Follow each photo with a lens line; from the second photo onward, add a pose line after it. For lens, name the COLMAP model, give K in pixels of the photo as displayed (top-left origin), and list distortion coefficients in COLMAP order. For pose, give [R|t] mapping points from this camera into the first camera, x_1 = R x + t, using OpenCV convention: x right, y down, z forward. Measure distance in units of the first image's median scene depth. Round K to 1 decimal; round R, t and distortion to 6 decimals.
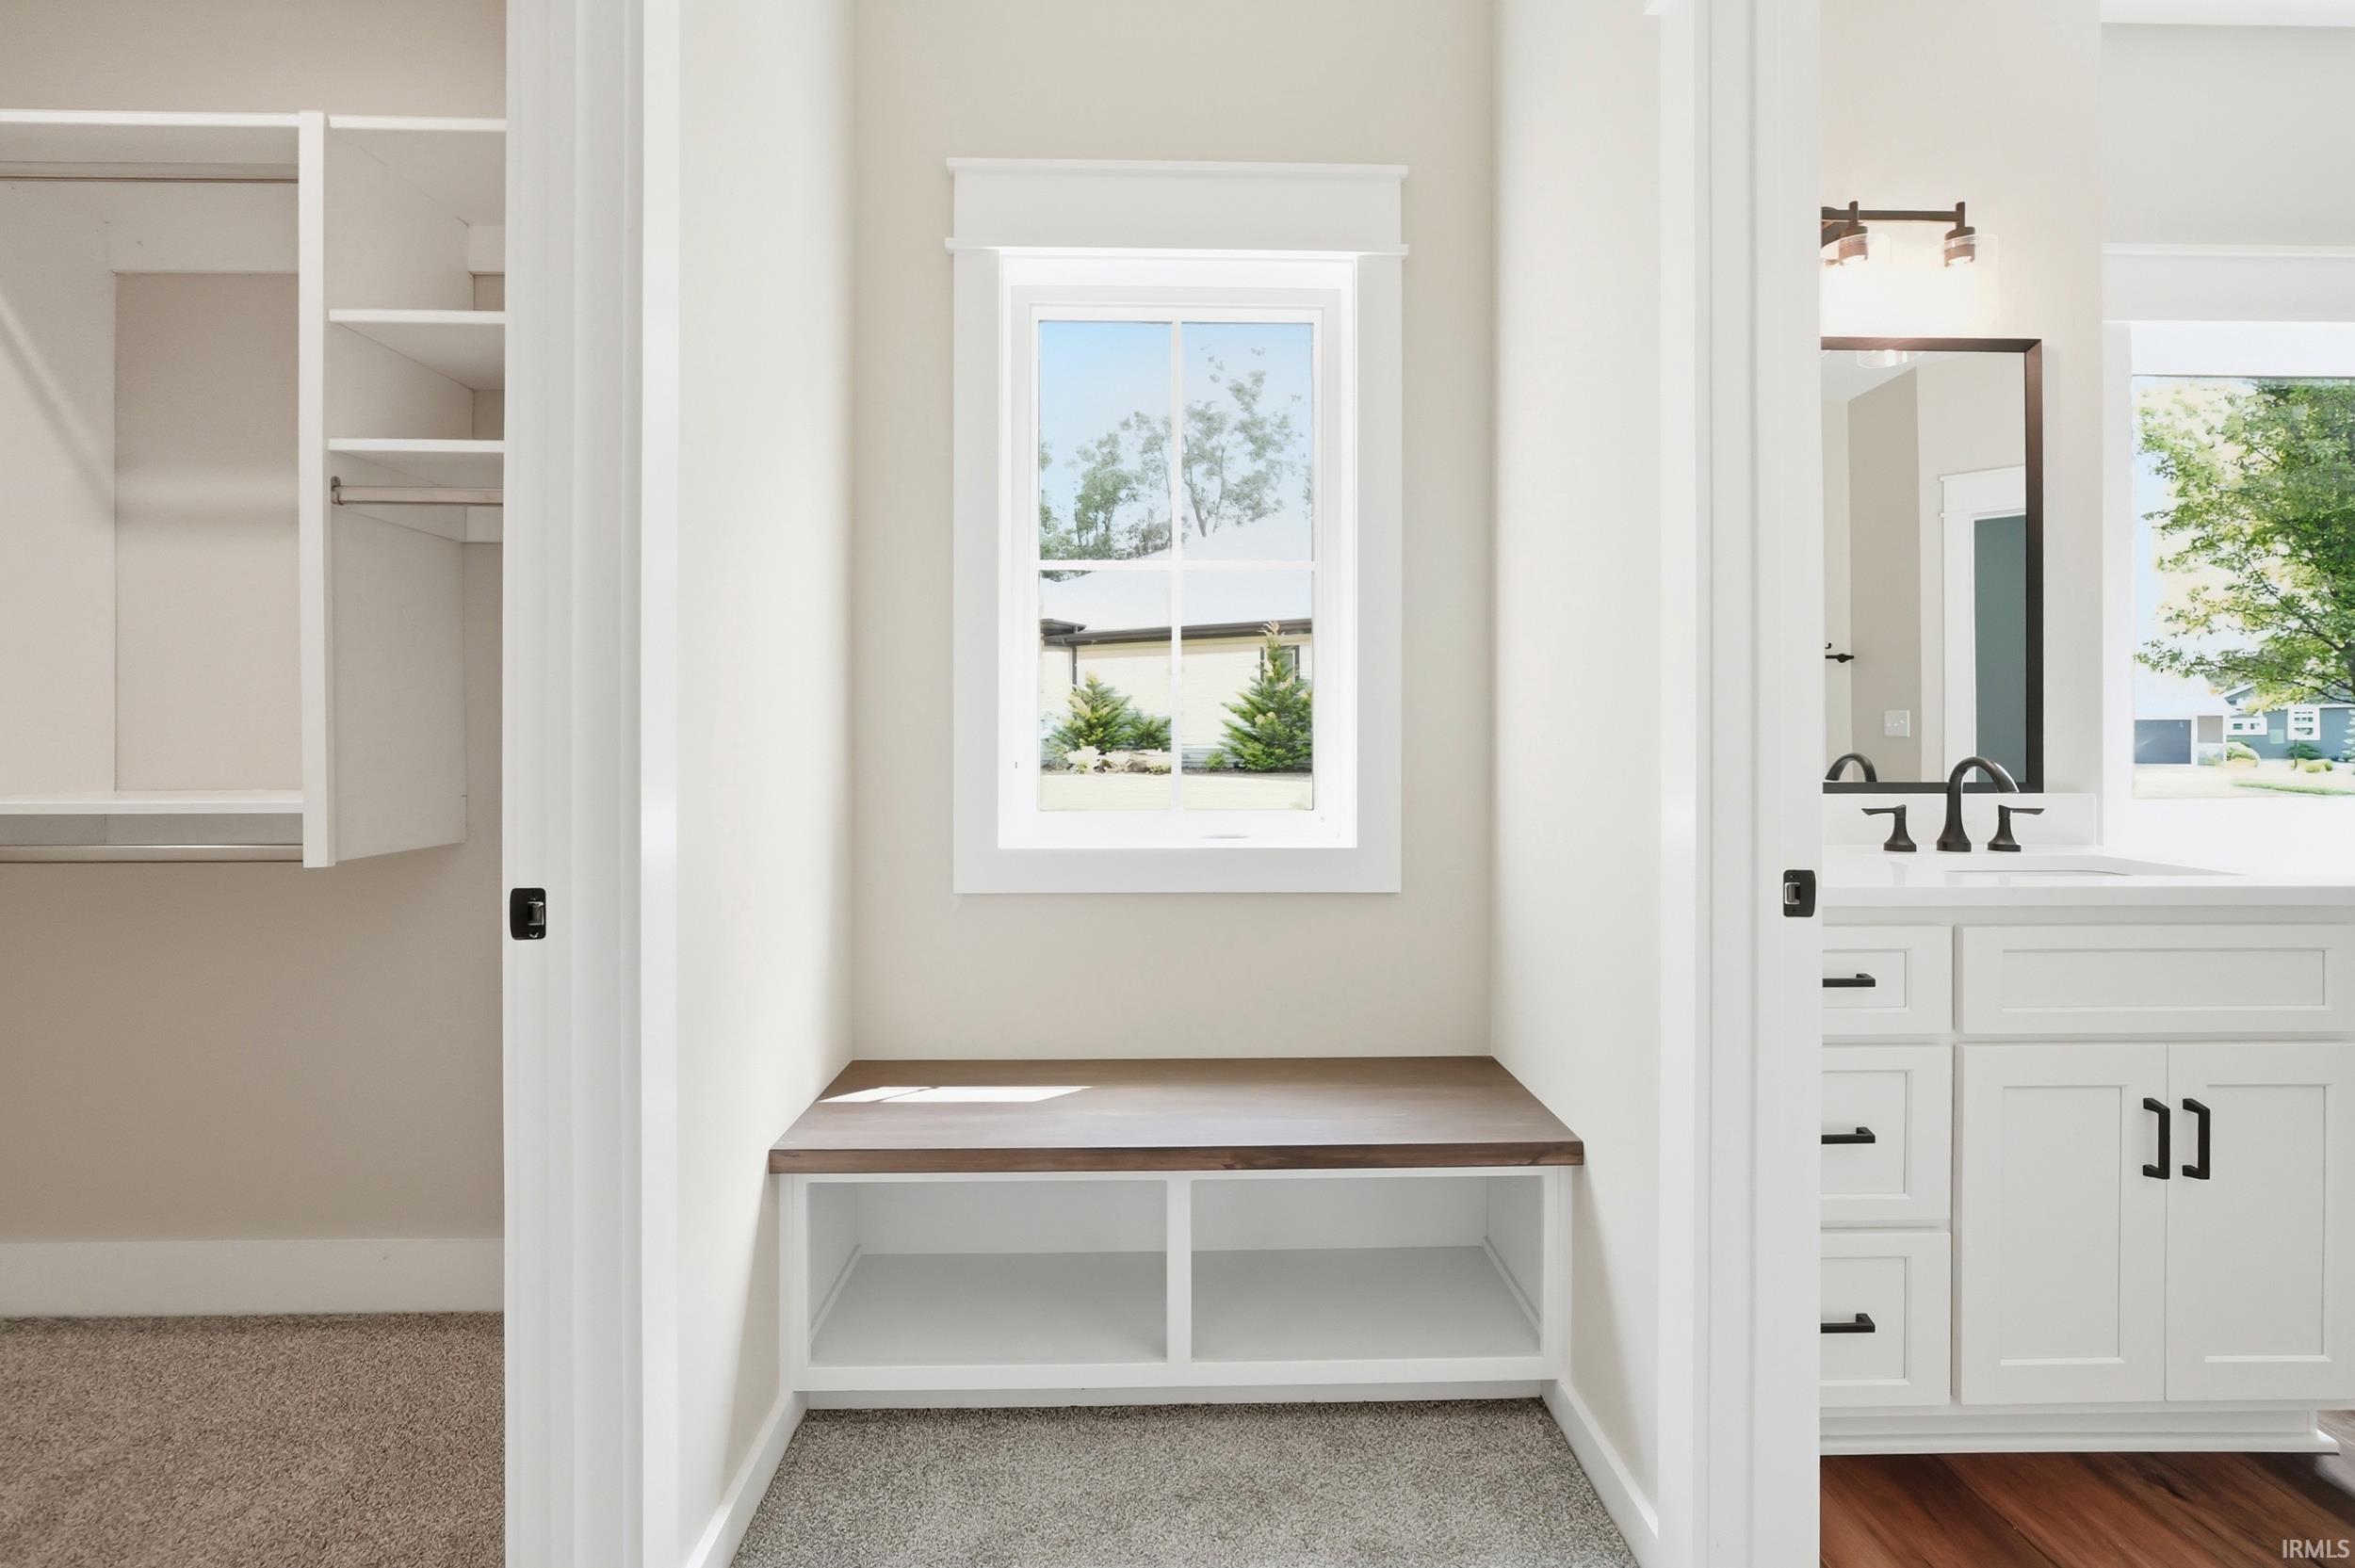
lens RADIAL K [[1047.2, 0, 1180.3], [0, 1047.2, 729.9], [0, 0, 1]] dist [-0.011102, -0.000311]
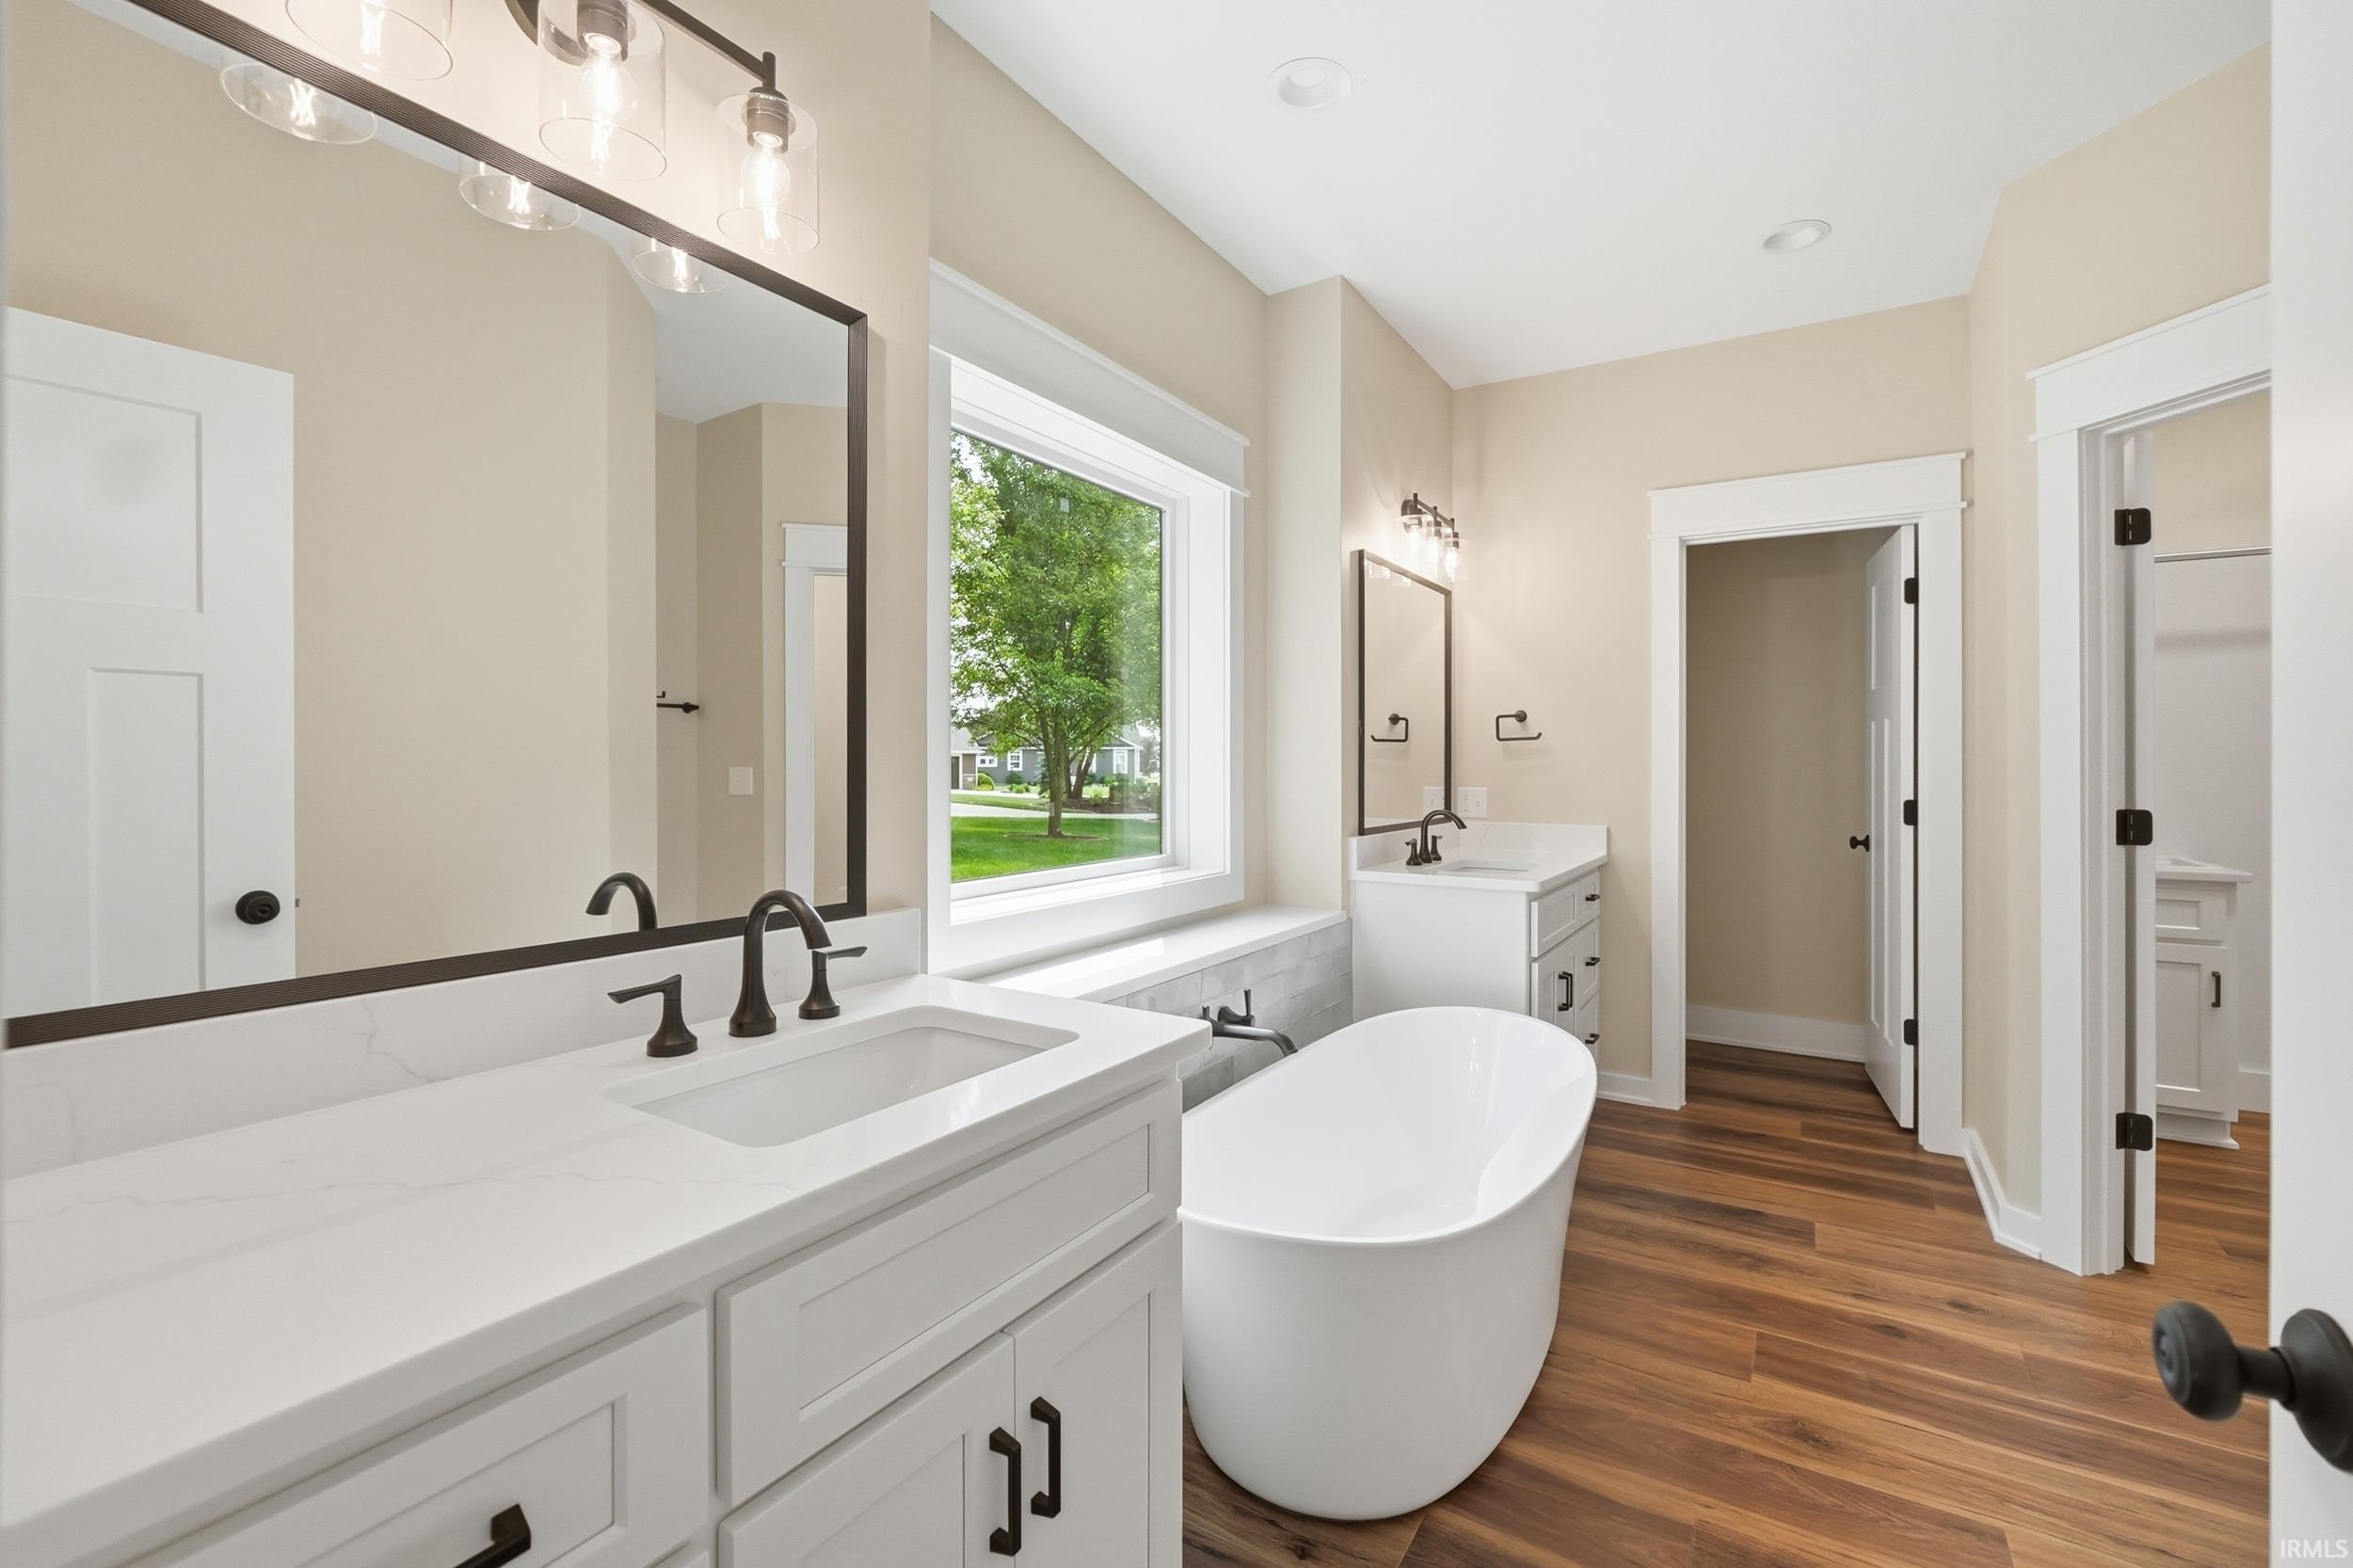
lens RADIAL K [[1026.3, 0, 1182.3], [0, 1026.3, 766.4], [0, 0, 1]] dist [-0.009120, -0.000013]
pose [[0.551071, 0.000347, 0.834458, 0.322796], [-0.002141, 0.999997, 0.000999, -0.047180], [-0.834455, -0.002337, 0.551070, 0.382545]]
